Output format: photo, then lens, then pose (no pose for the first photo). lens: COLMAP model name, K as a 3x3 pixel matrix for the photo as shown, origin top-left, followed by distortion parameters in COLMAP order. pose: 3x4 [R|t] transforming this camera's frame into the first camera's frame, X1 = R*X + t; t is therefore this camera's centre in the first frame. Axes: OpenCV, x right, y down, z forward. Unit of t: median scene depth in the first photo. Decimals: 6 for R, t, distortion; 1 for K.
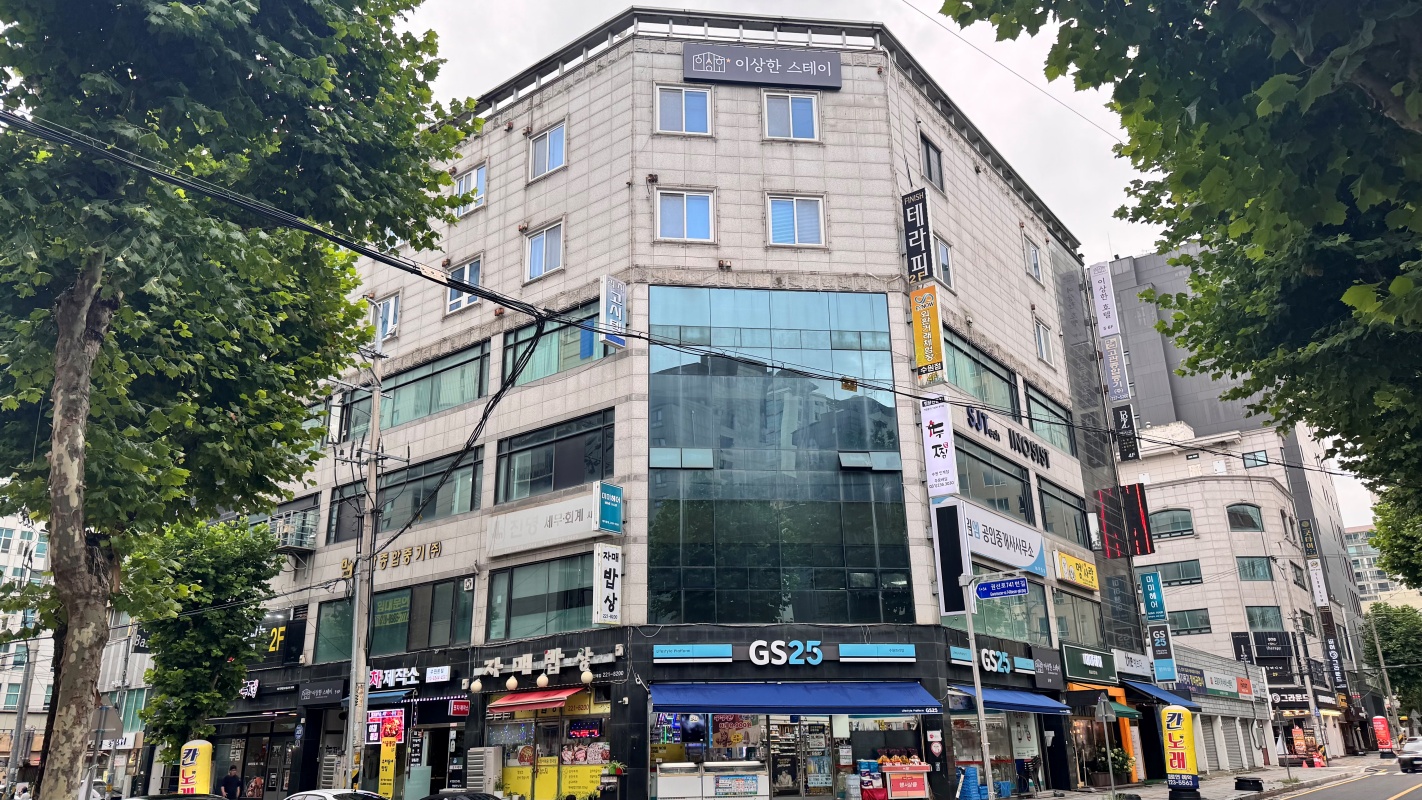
lens RADIAL K [[977.0, 0, 711.0], [0, 977.0, 400.0], [0, 0, 1]] dist [0.182812, -0.329510]
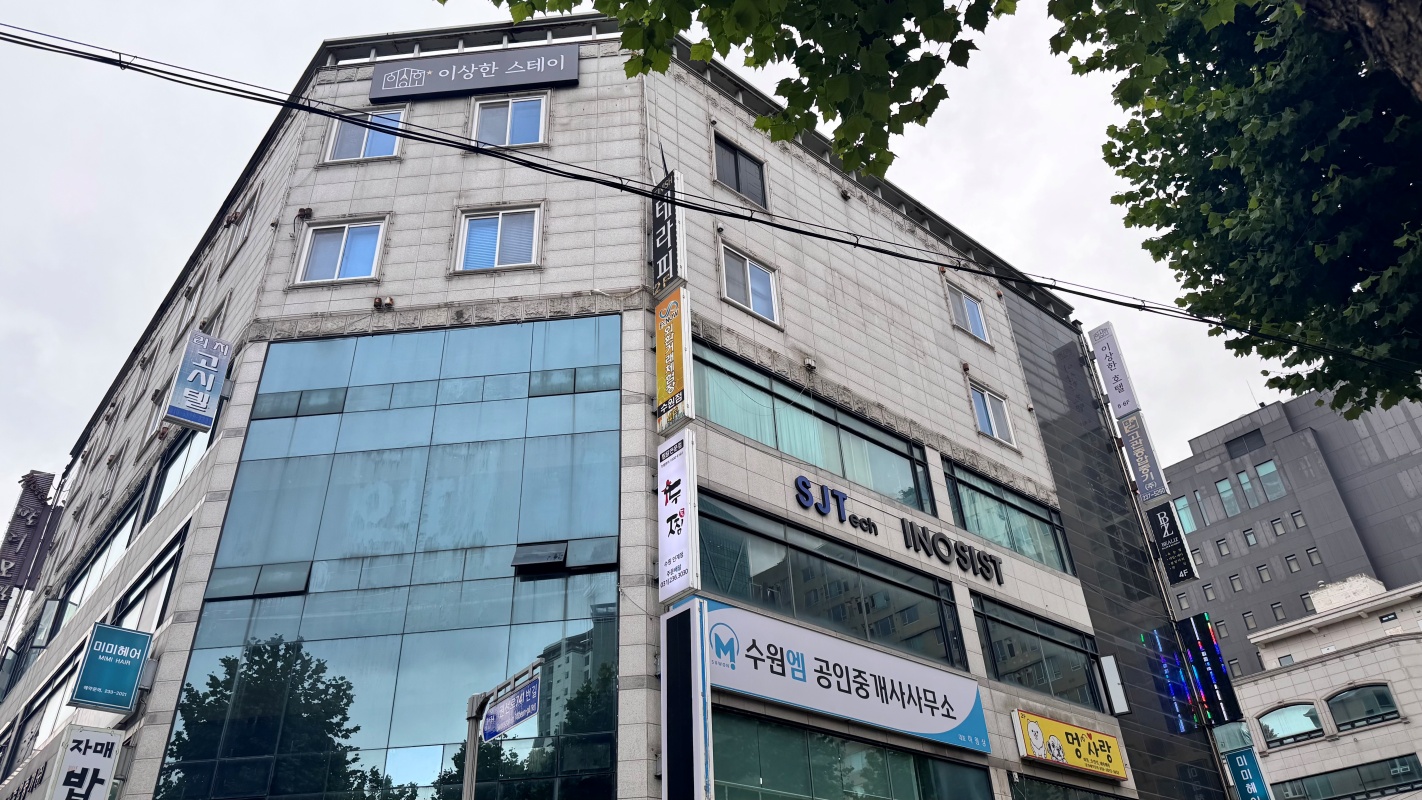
lens RADIAL K [[977.0, 0, 711.0], [0, 977.0, 400.0], [0, 0, 1]] dist [0.182812, -0.329510]
pose [[0.978377, -0.134439, -0.157174, 0.334125], [0.091405, 0.962741, -0.254509, 0.124497], [0.185534, 0.234640, 0.954213, 0.382339]]
